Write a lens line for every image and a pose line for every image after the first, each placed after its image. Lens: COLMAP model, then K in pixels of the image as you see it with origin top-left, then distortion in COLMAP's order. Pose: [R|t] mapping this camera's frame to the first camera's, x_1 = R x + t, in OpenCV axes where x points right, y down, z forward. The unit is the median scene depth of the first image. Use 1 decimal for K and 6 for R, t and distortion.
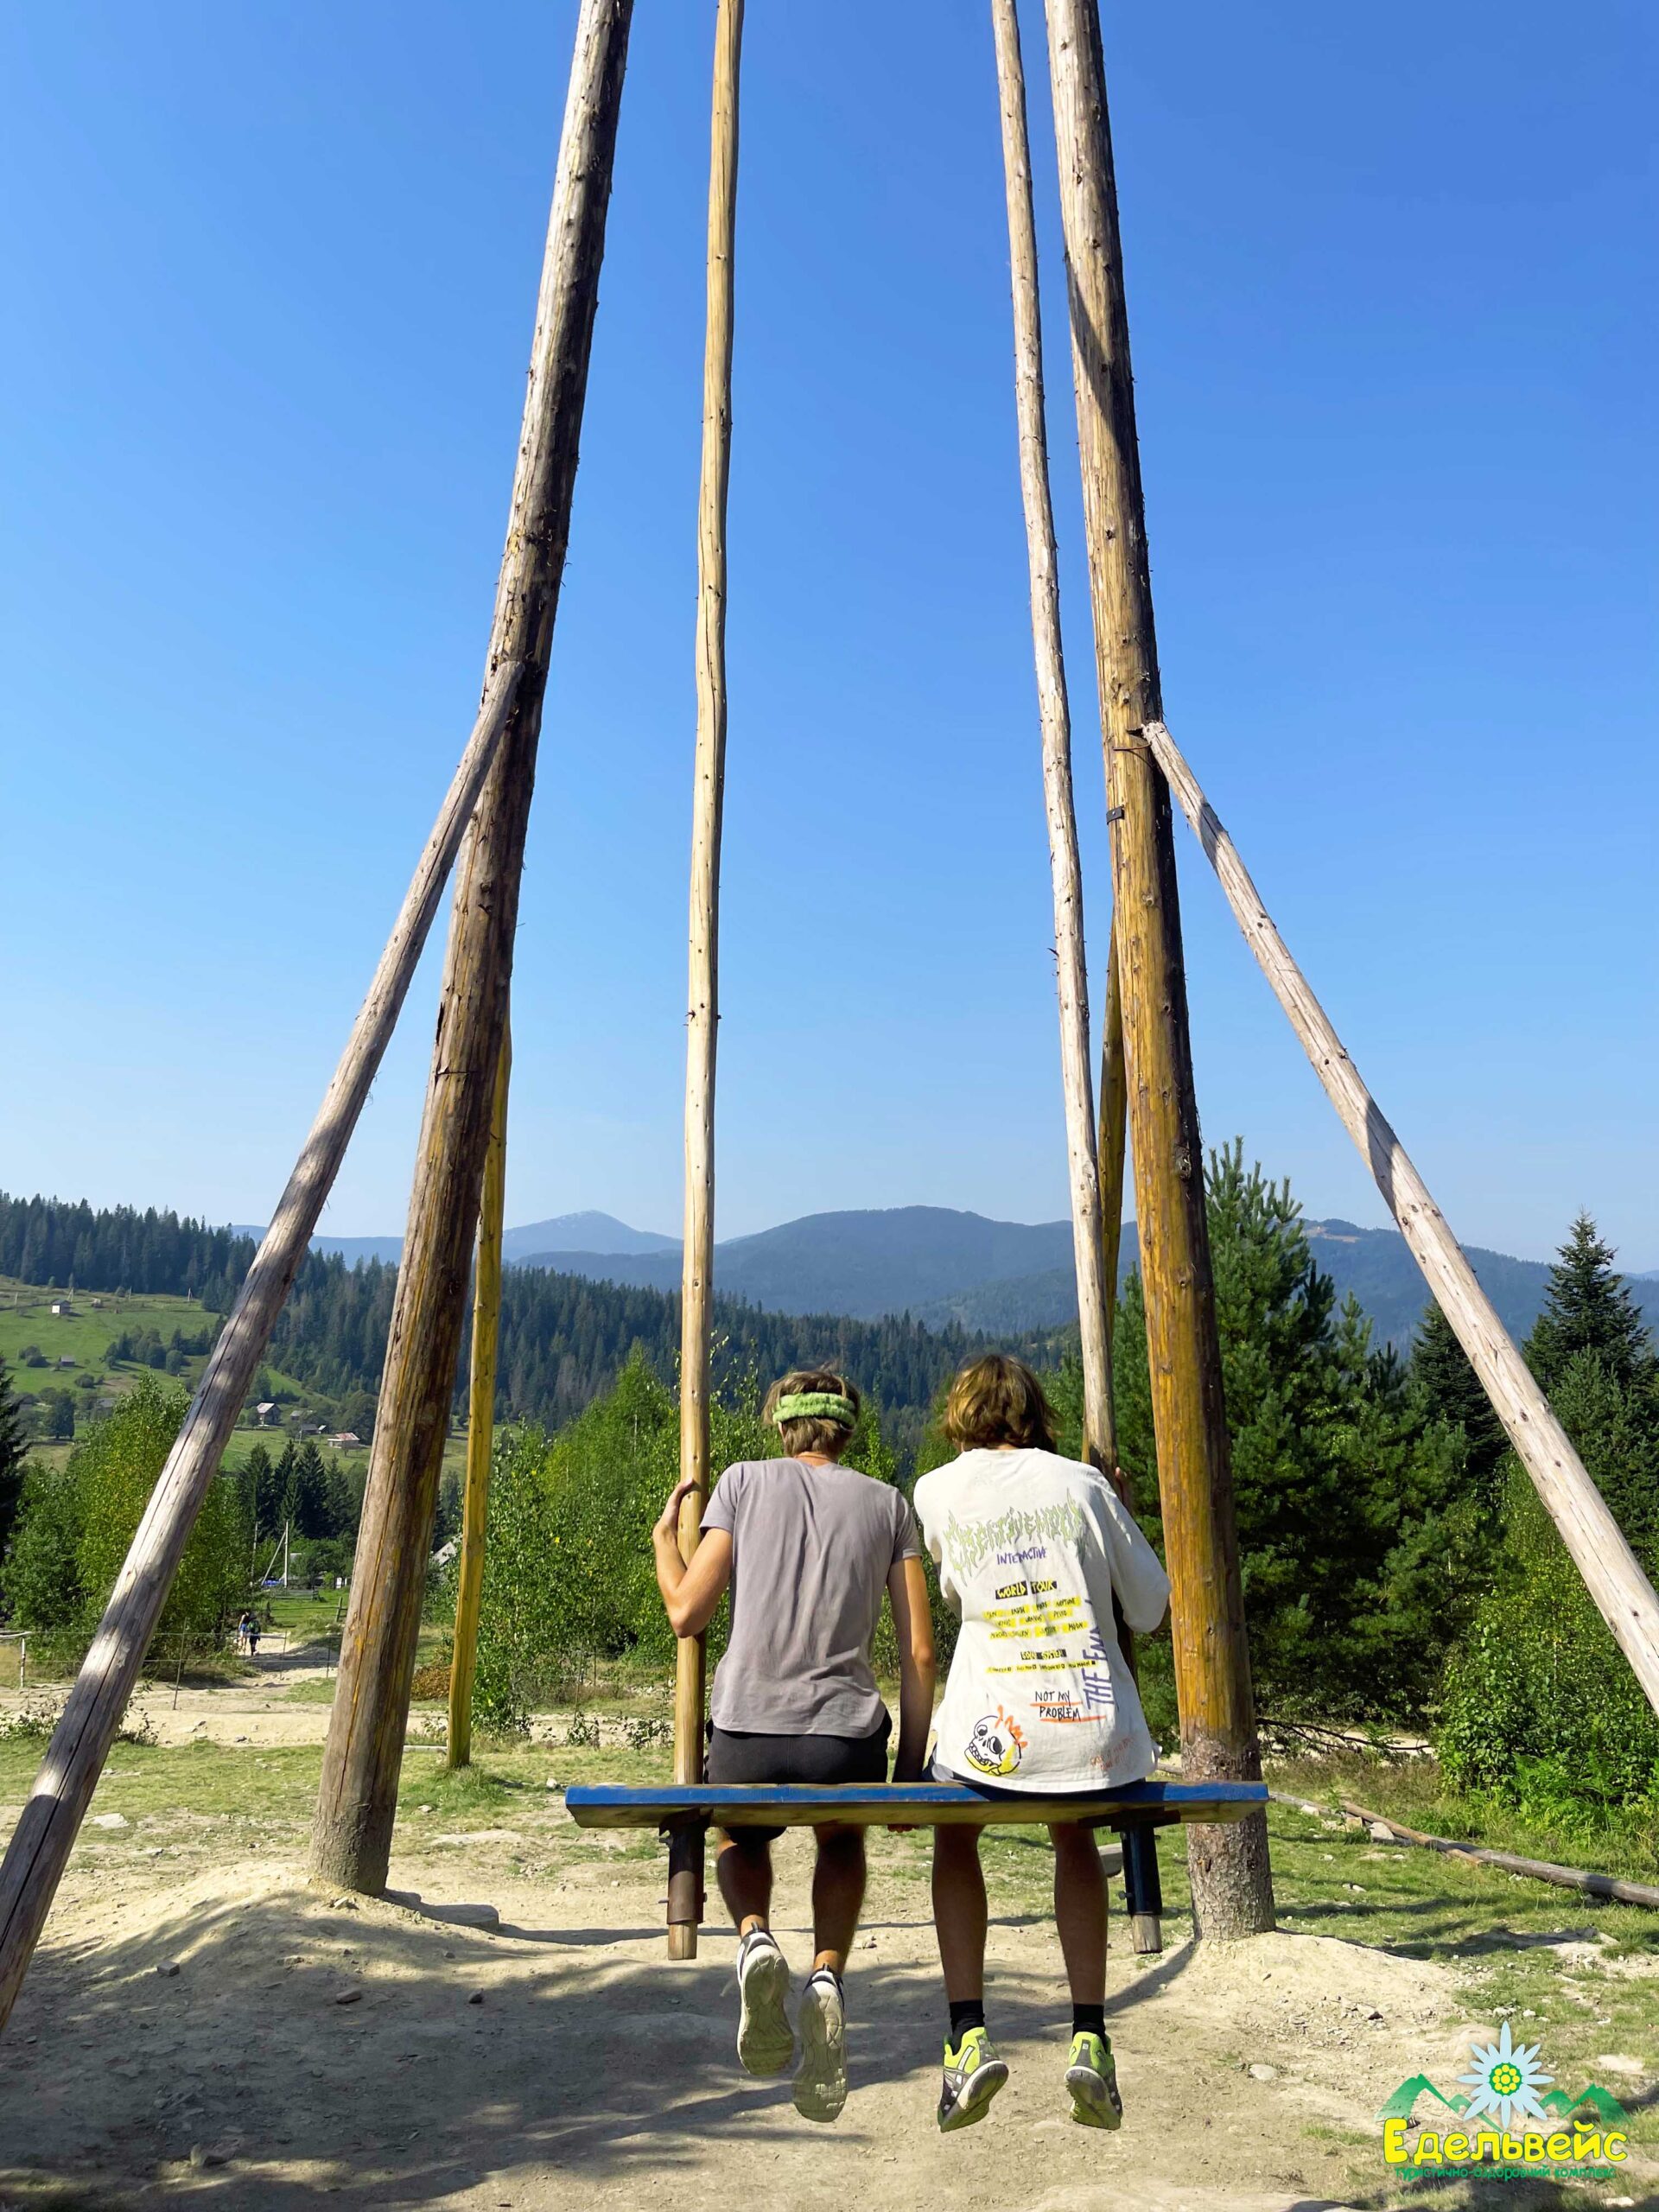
lens RADIAL K [[1565.6, 0, 862.2], [0, 1565.6, 1104.2], [0, 0, 1]] dist [0.041489, -0.048215]
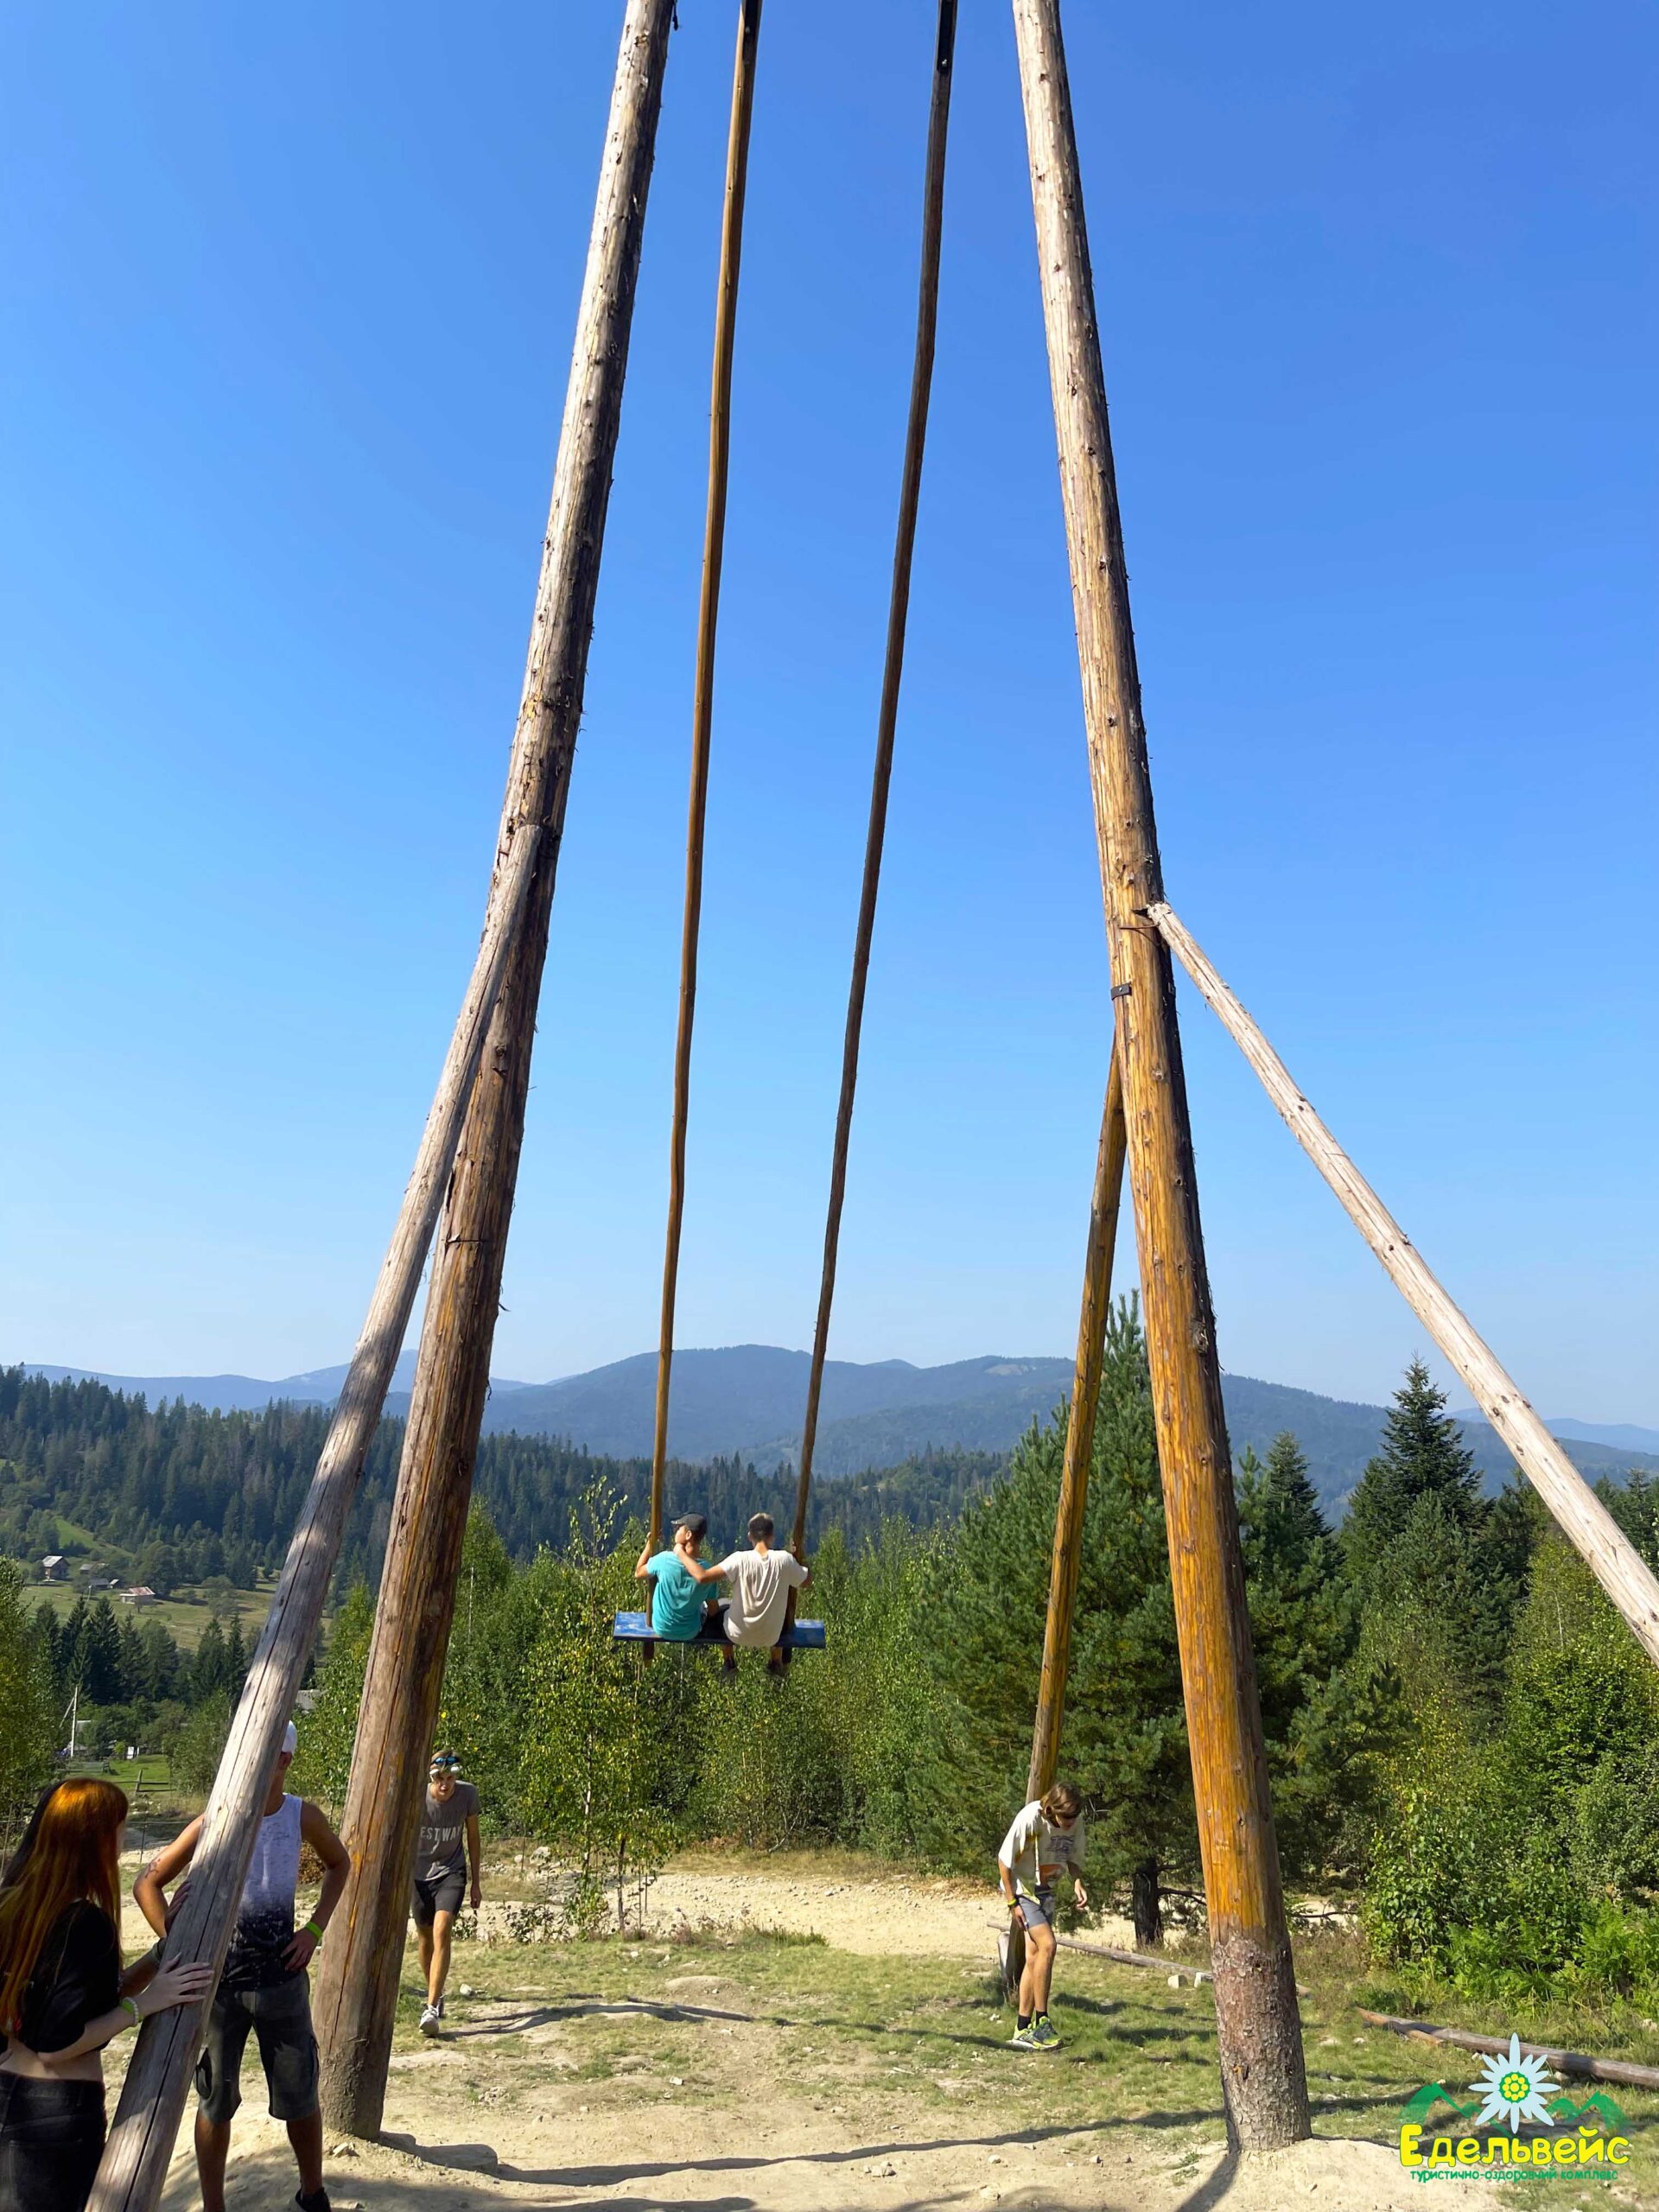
lens RADIAL K [[1565.6, 0, 838.9], [0, 1565.6, 1114.0], [0, 0, 1]] dist [0.041489, -0.048215]
pose [[0.995727, 0.016214, 0.090912, -0.103895], [-0.008772, 0.996621, -0.081666, -0.018290], [-0.091929, 0.080519, 0.992505, 0.011532]]
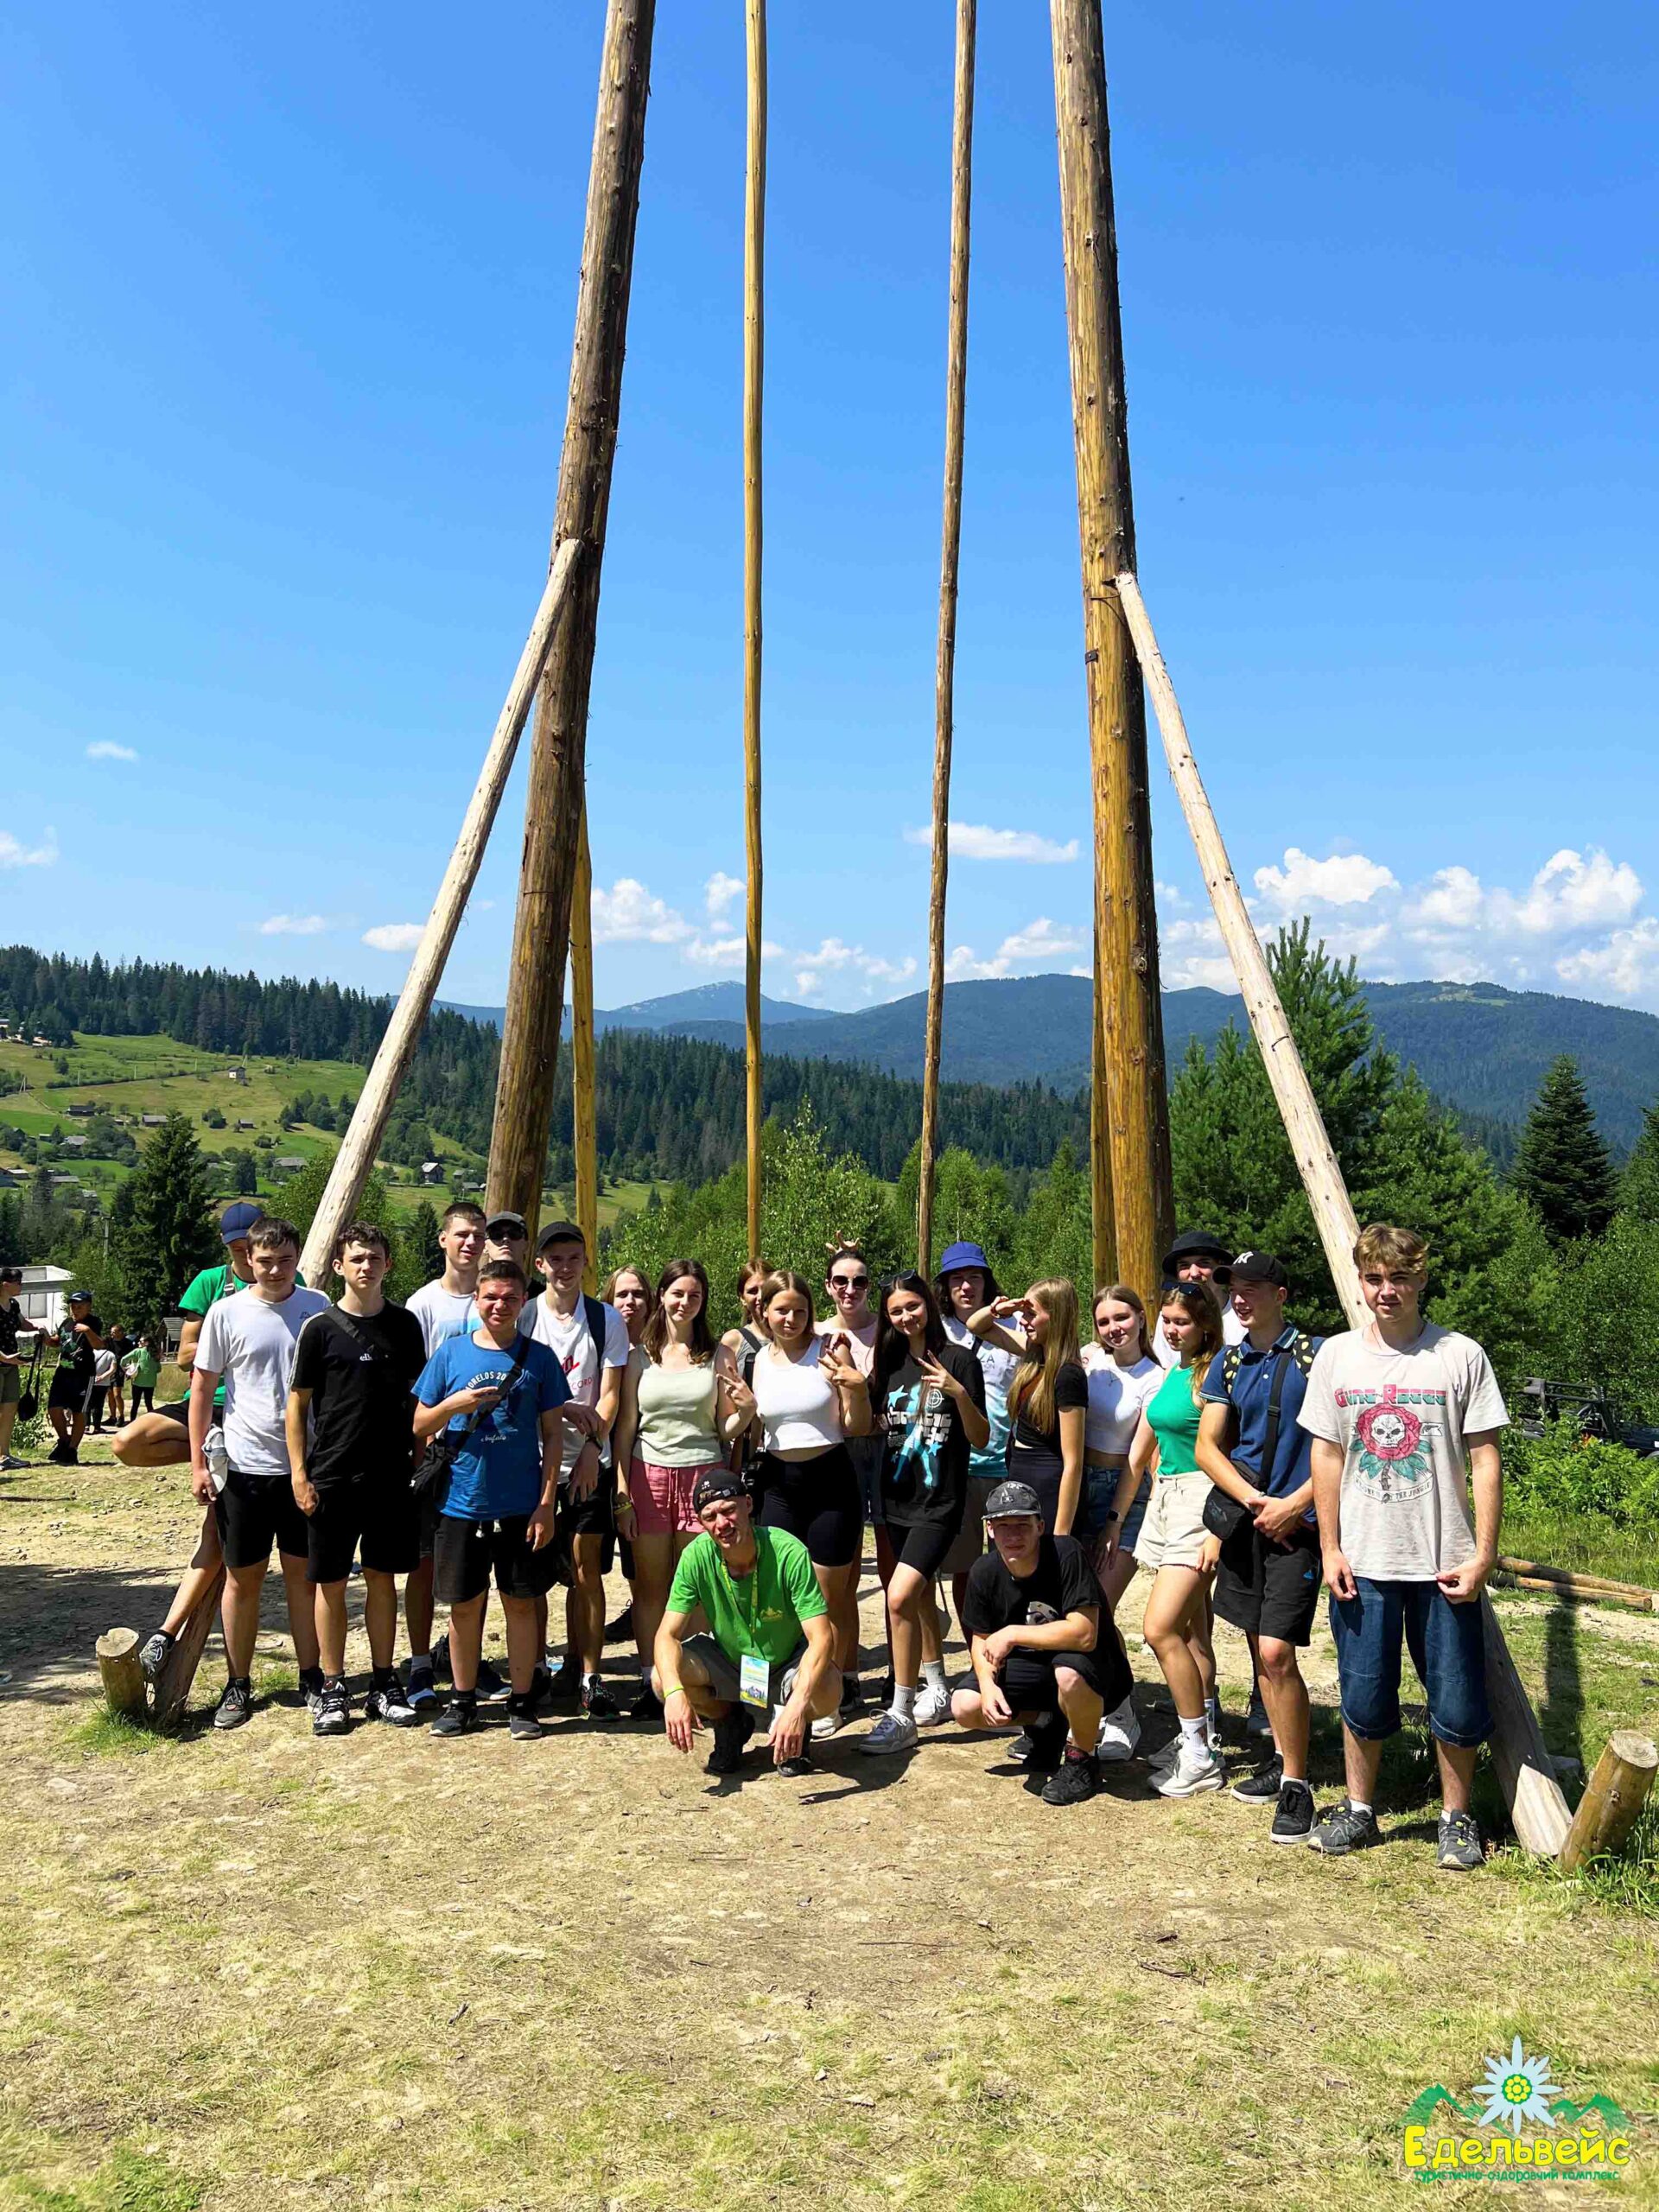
lens RADIAL K [[1550.1, 0, 860.2], [0, 1550.1, 1071.3], [0, 0, 1]] dist [0.046024, -0.055762]
pose [[0.996226, -0.001577, -0.086788, 0.083378], [0.012588, 0.991890, 0.126474, -0.026881], [0.085885, -0.127089, 0.988166, -0.170298]]
